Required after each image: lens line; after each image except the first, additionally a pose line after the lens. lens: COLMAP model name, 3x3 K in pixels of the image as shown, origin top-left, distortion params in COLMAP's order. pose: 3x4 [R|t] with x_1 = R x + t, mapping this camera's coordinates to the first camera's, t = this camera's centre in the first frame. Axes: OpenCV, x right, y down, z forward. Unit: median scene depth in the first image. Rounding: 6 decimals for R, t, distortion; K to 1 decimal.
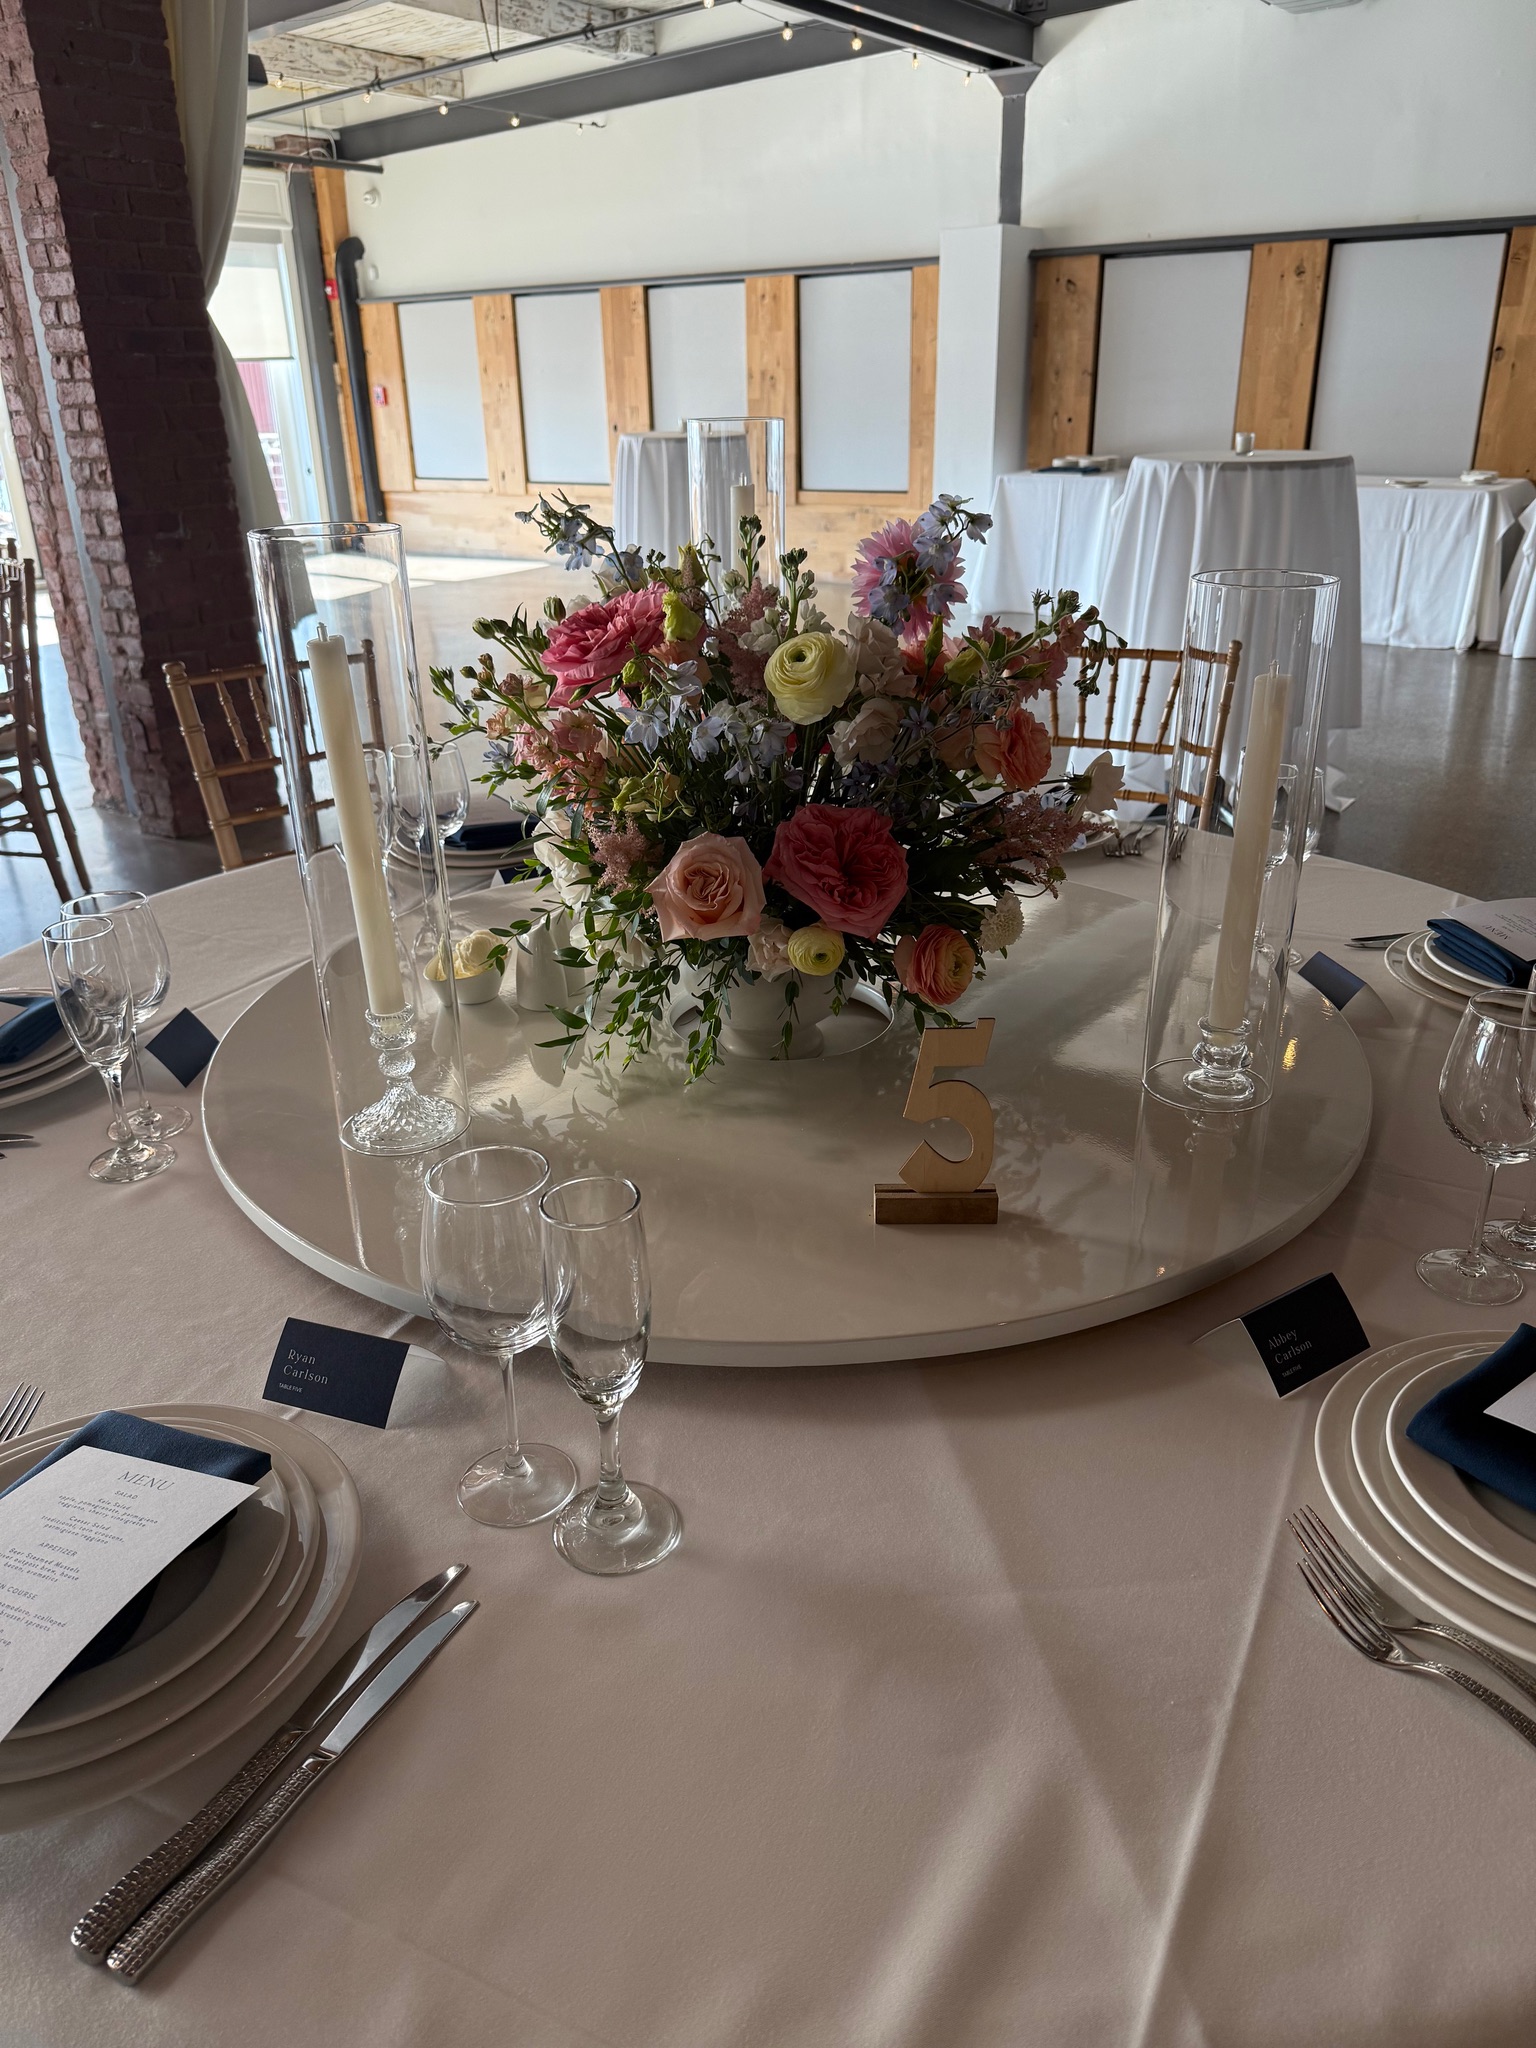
lens RADIAL K [[1466.6, 0, 752.2], [0, 1466.6, 1019.1], [0, 0, 1]] dist [0.033797, -0.037398]
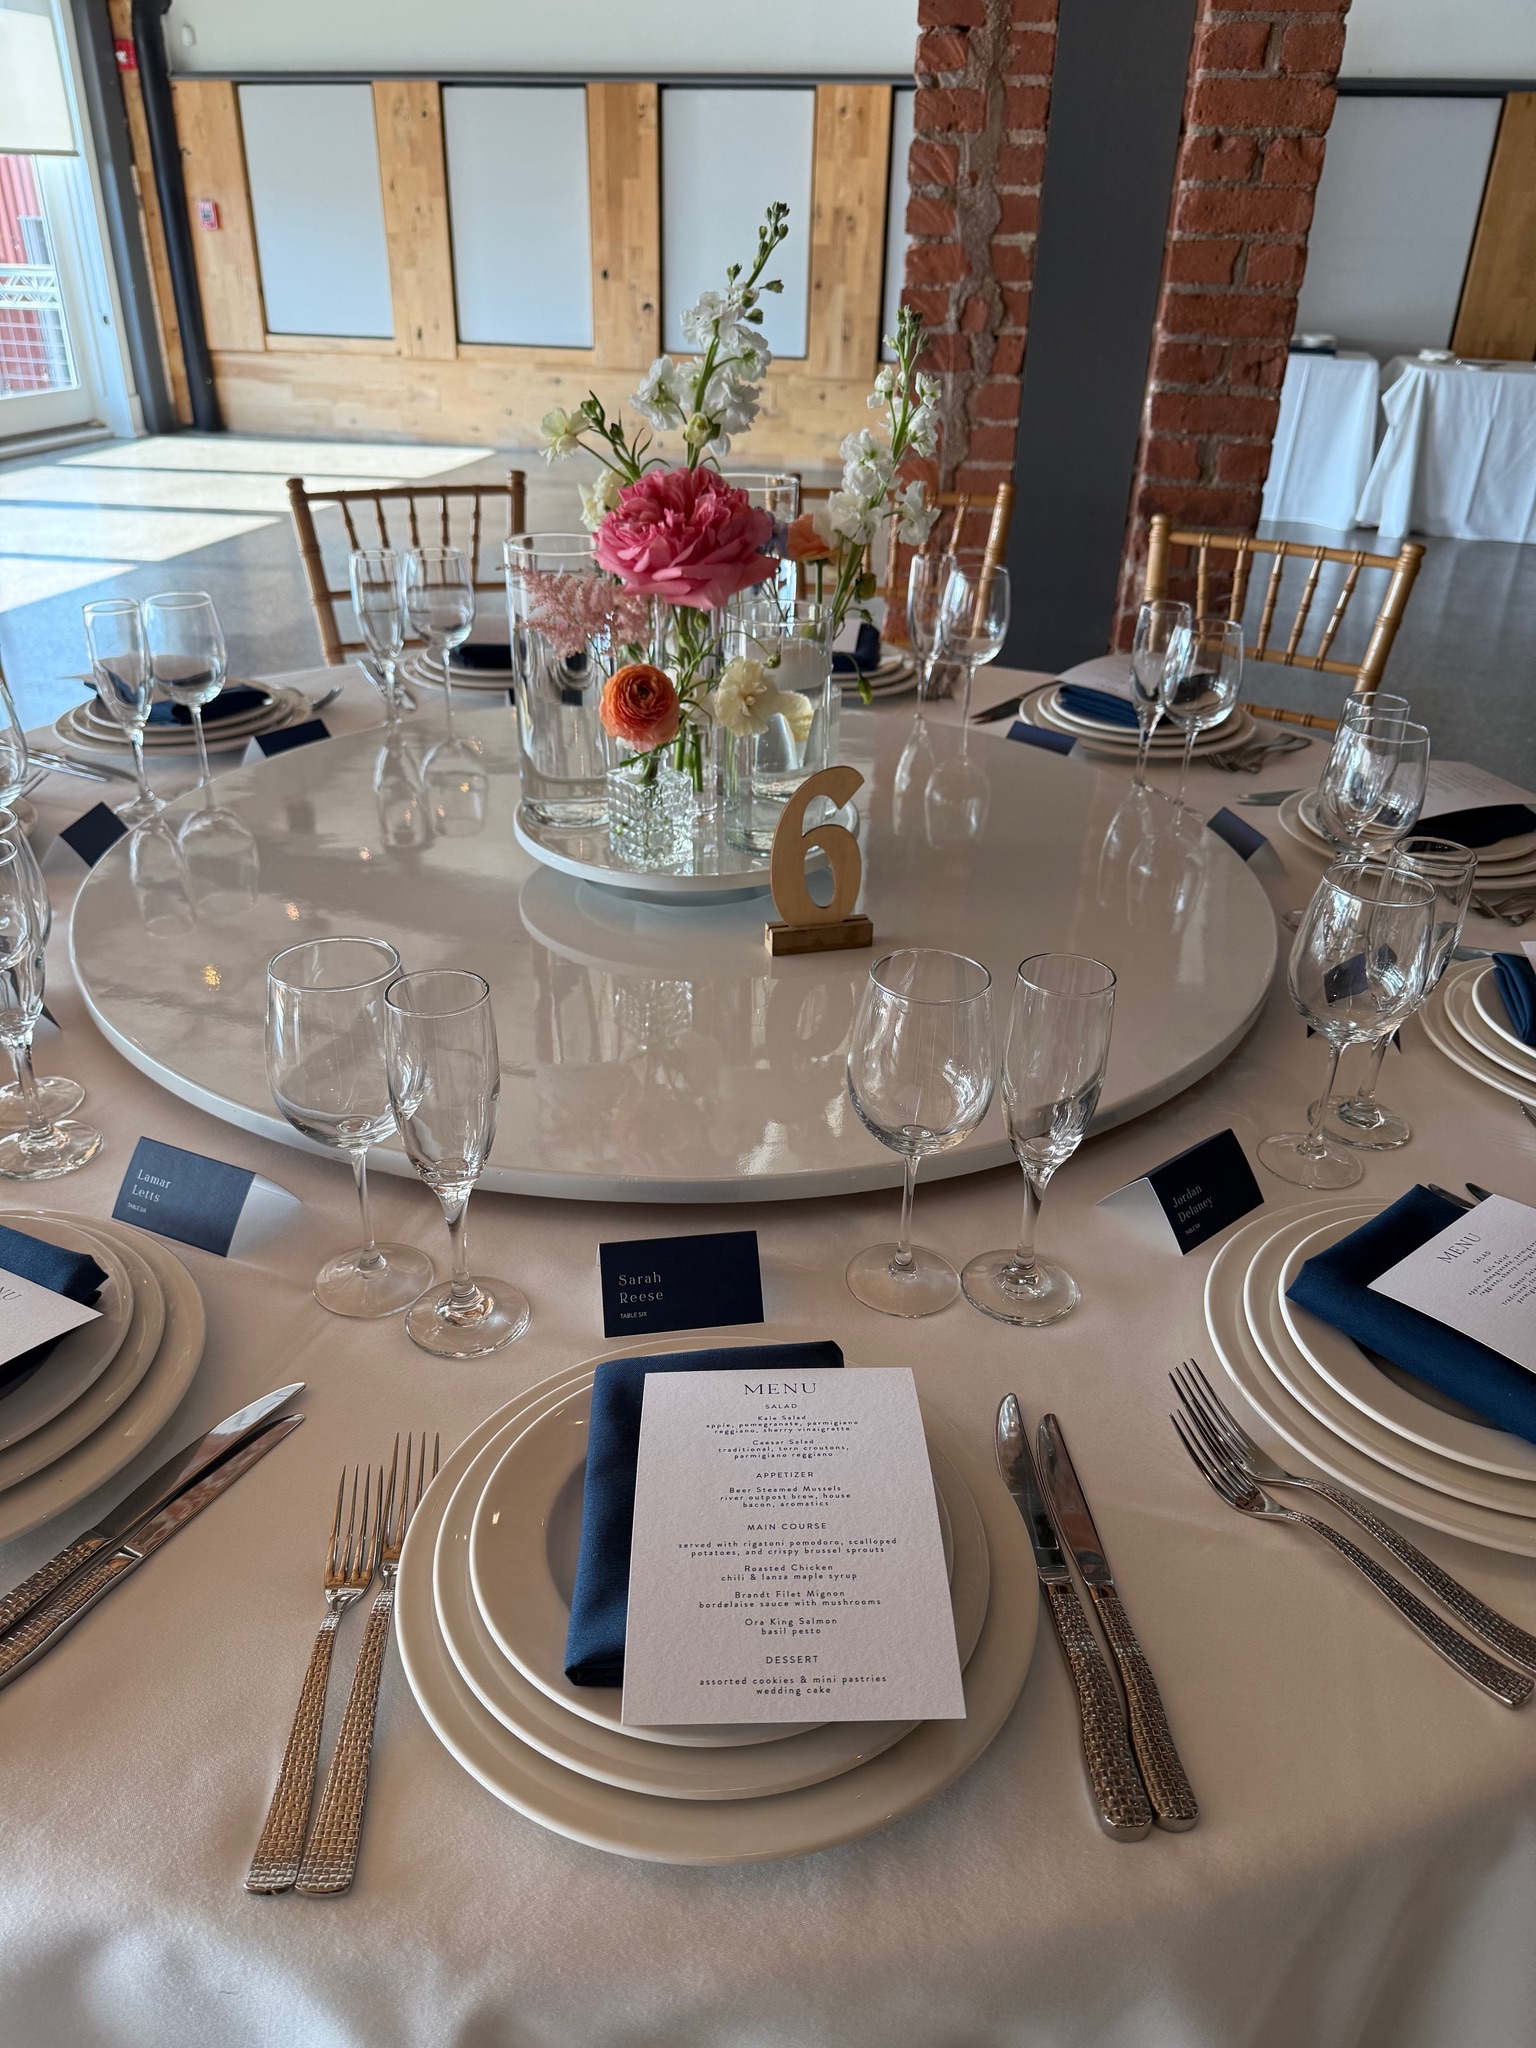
lens RADIAL K [[1466.6, 0, 774.2], [0, 1466.6, 1014.1], [0, 0, 1]] dist [0.033797, -0.037398]
pose [[0.929439, -0.137925, 0.342228, -0.307585], [0.107503, 0.988492, 0.106422, -0.085170], [-0.352969, -0.062123, 0.933571, 0.208144]]
